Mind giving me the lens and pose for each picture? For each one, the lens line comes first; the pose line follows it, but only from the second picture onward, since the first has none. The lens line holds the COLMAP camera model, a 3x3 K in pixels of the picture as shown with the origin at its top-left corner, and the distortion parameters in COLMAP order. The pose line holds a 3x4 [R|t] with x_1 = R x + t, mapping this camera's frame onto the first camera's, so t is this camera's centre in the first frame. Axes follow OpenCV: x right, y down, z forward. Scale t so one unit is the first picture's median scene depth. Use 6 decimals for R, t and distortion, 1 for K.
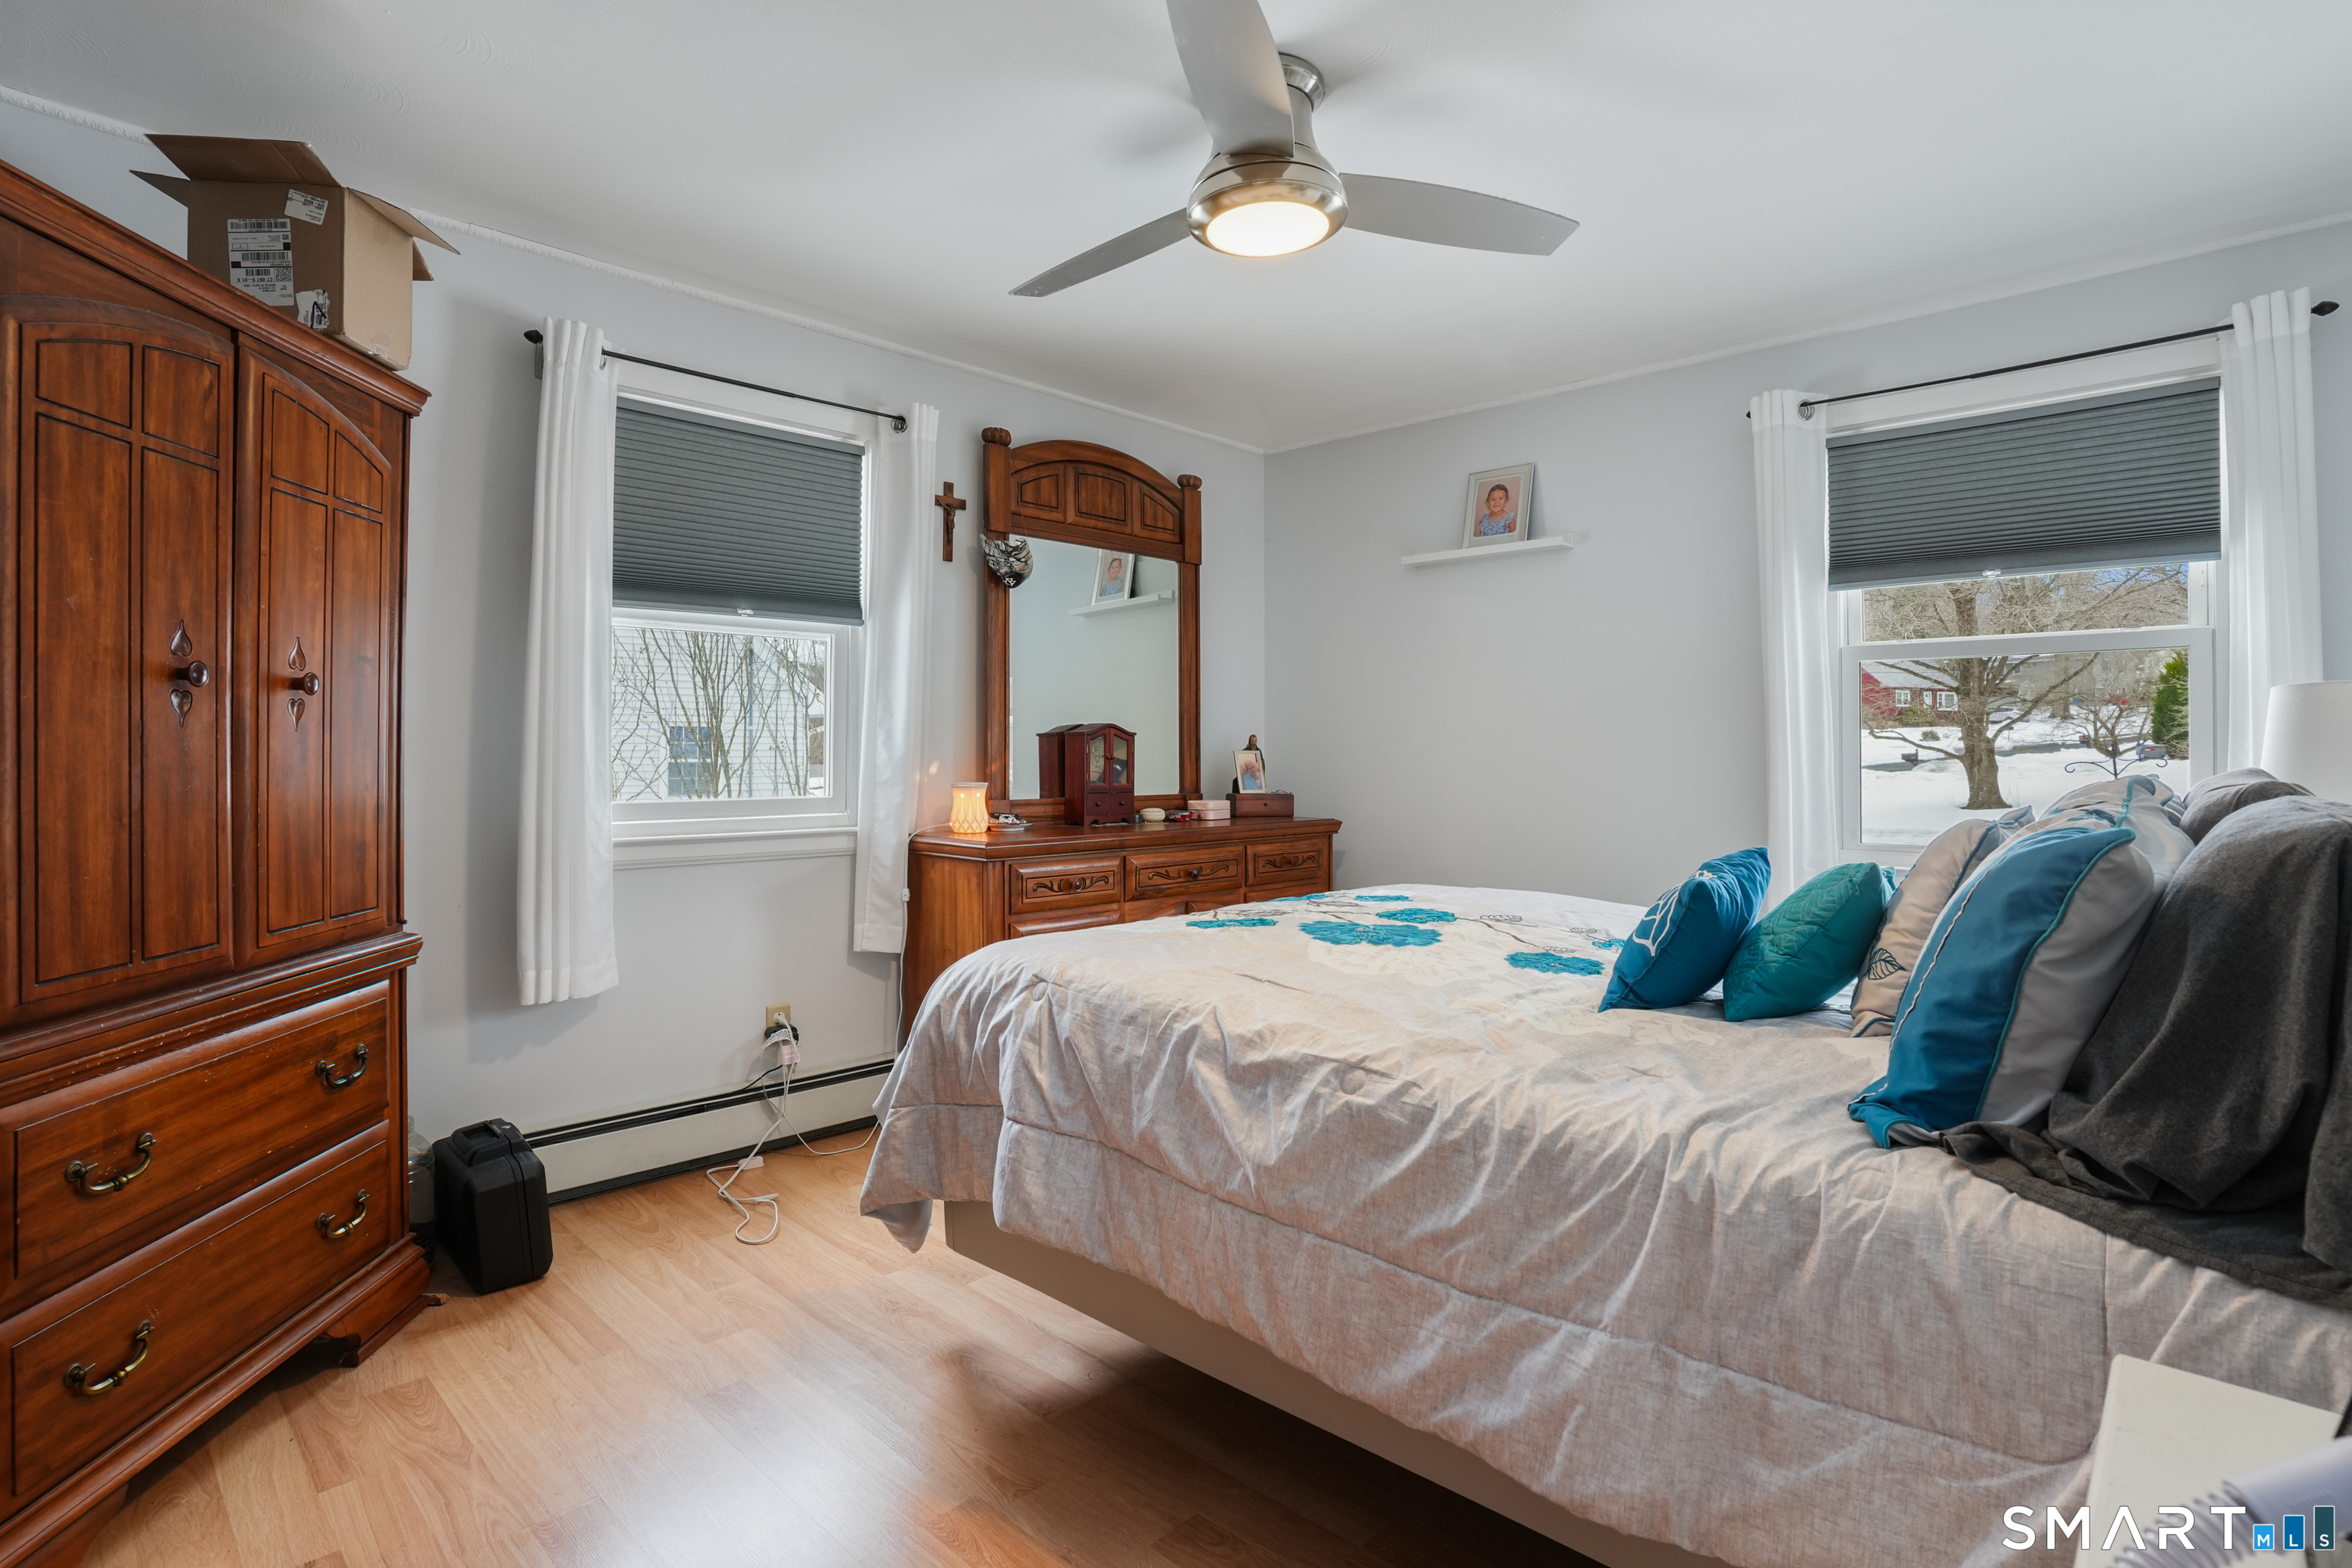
lens RADIAL K [[1177.8, 0, 1160.2], [0, 1177.8, 760.5], [0, 0, 1]] dist [-0.004086, 0.001899]
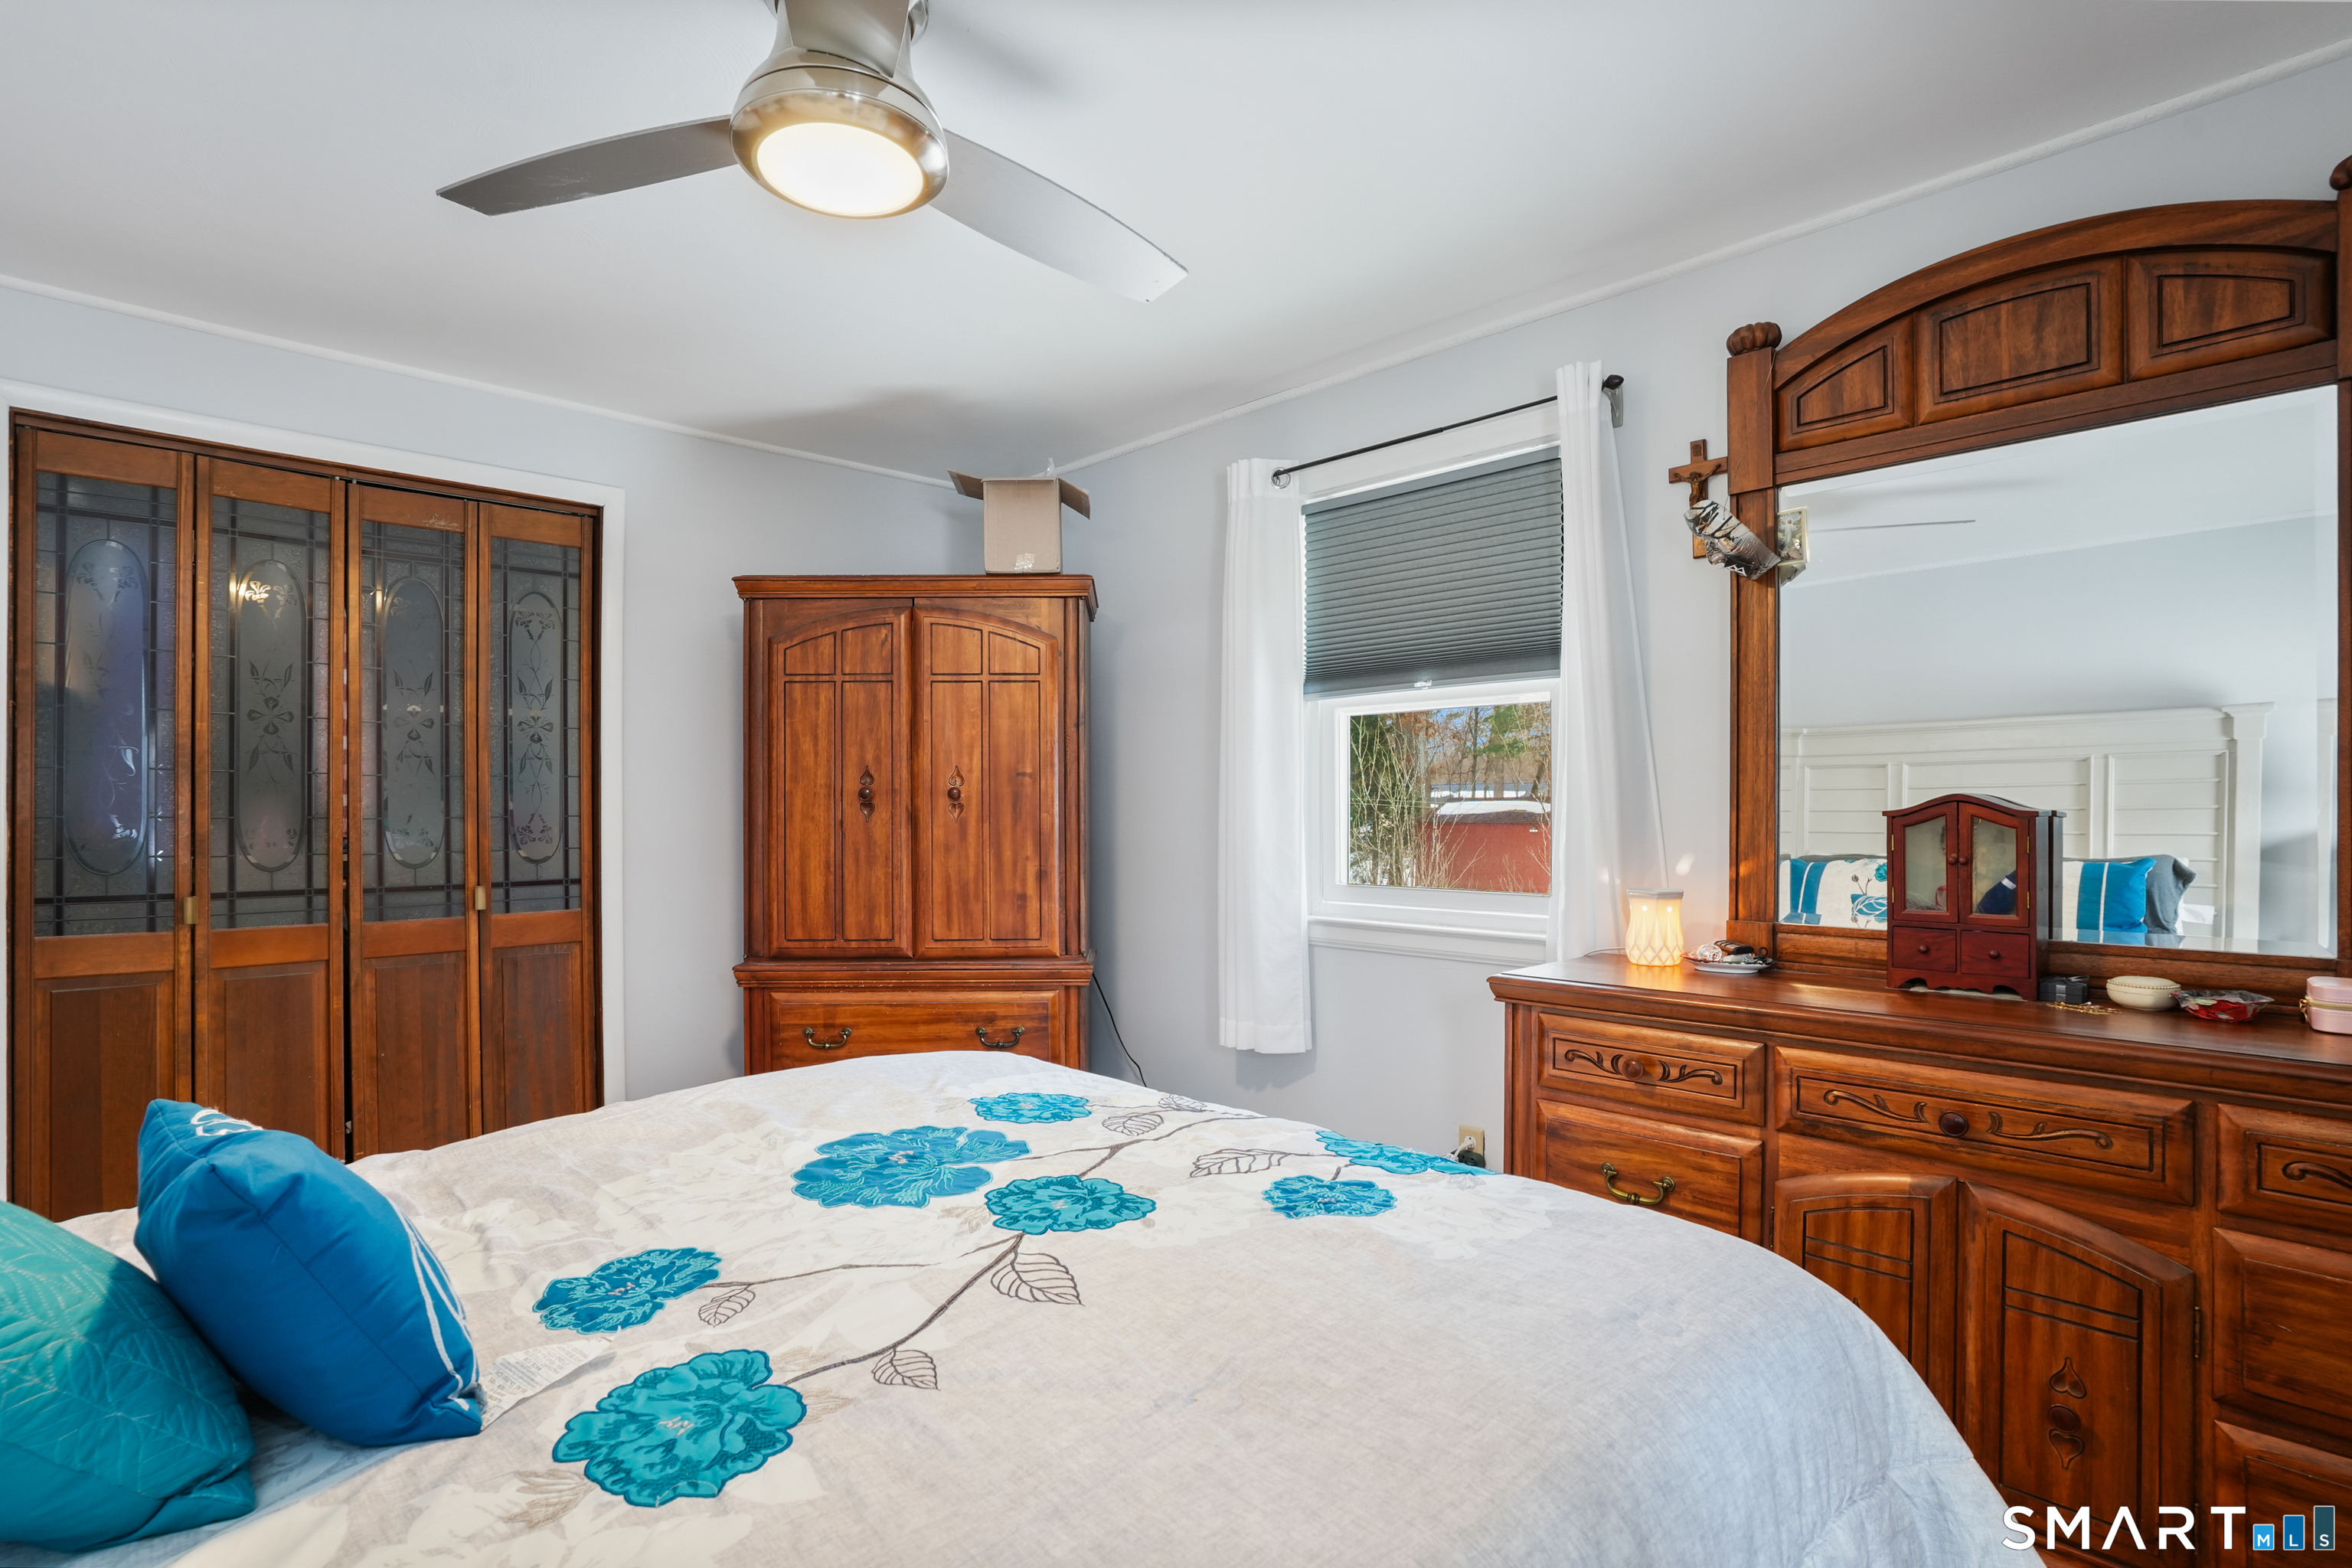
lens RADIAL K [[1177.8, 0, 1159.7], [0, 1177.8, 805.8], [0, 0, 1]] dist [-0.004086, 0.001899]
pose [[-0.023370, -0.004426, -0.999717, 1.070947], [-0.005756, 0.999974, -0.004292, -0.049765], [0.999710, 0.005654, -0.023395, 1.526820]]
